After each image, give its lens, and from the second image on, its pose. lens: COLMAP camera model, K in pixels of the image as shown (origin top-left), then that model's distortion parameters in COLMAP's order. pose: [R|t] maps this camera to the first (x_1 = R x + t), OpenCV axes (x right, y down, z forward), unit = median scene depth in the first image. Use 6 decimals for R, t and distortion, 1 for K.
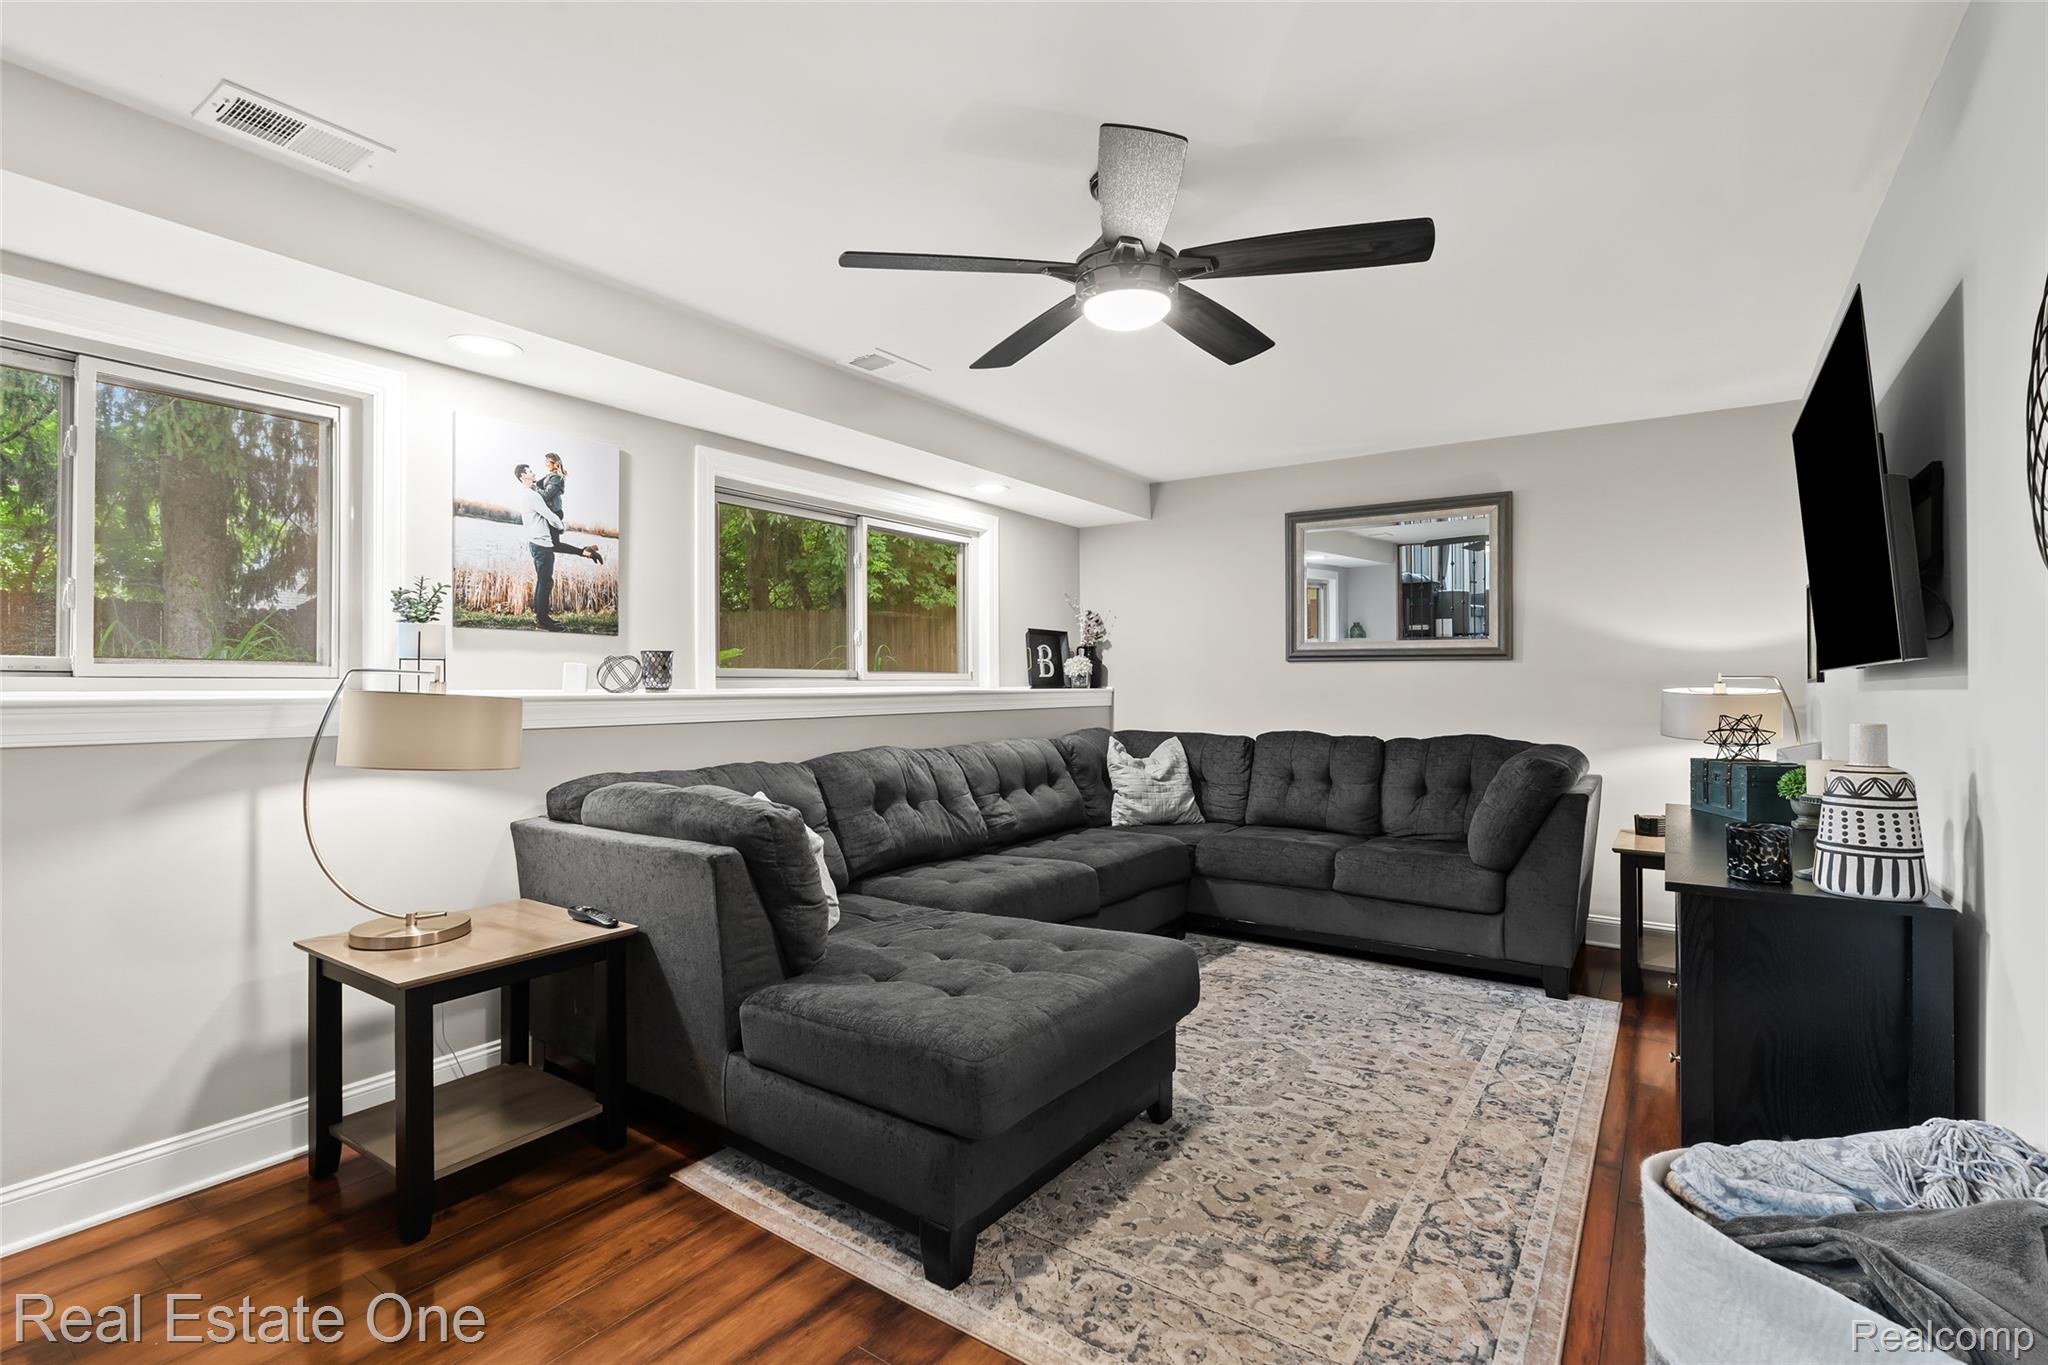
lens RADIAL K [[918.6, 0, 1015.8], [0, 918.6, 680.6], [0, 0, 1]] dist [-0.009603, 0.001402]
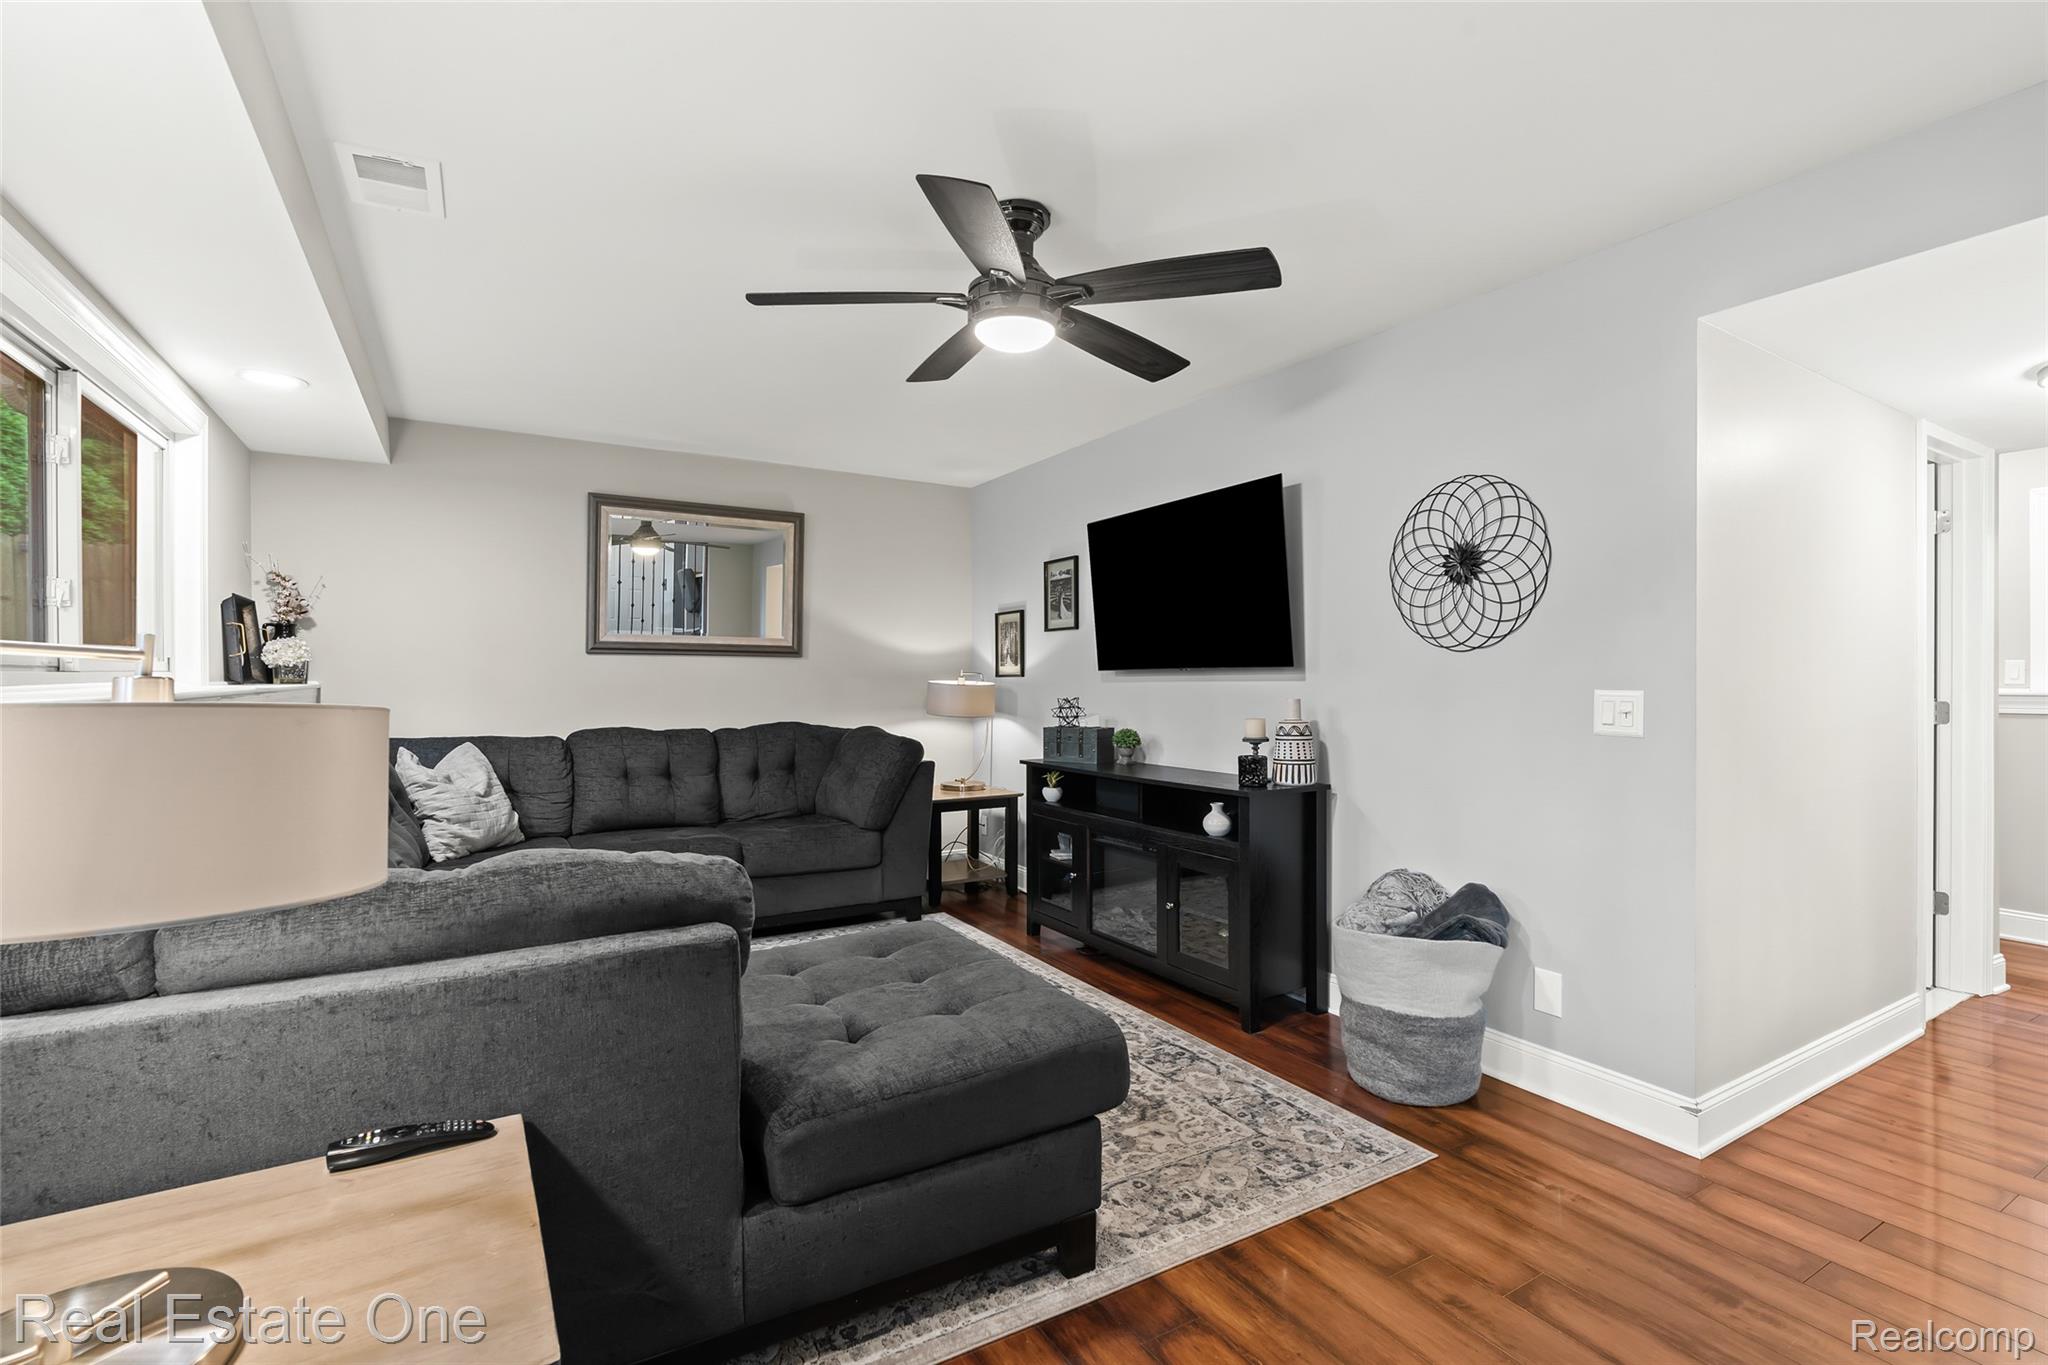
lens RADIAL K [[918.6, 0, 1010.5], [0, 918.6, 680.2], [0, 0, 1]] dist [-0.009603, 0.001402]
pose [[0.422553, -0.003343, 0.906332, -0.475003], [-0.004033, 0.999976, 0.005569, -0.000544], [-0.906329, -0.006009, 0.422529, 0.298209]]
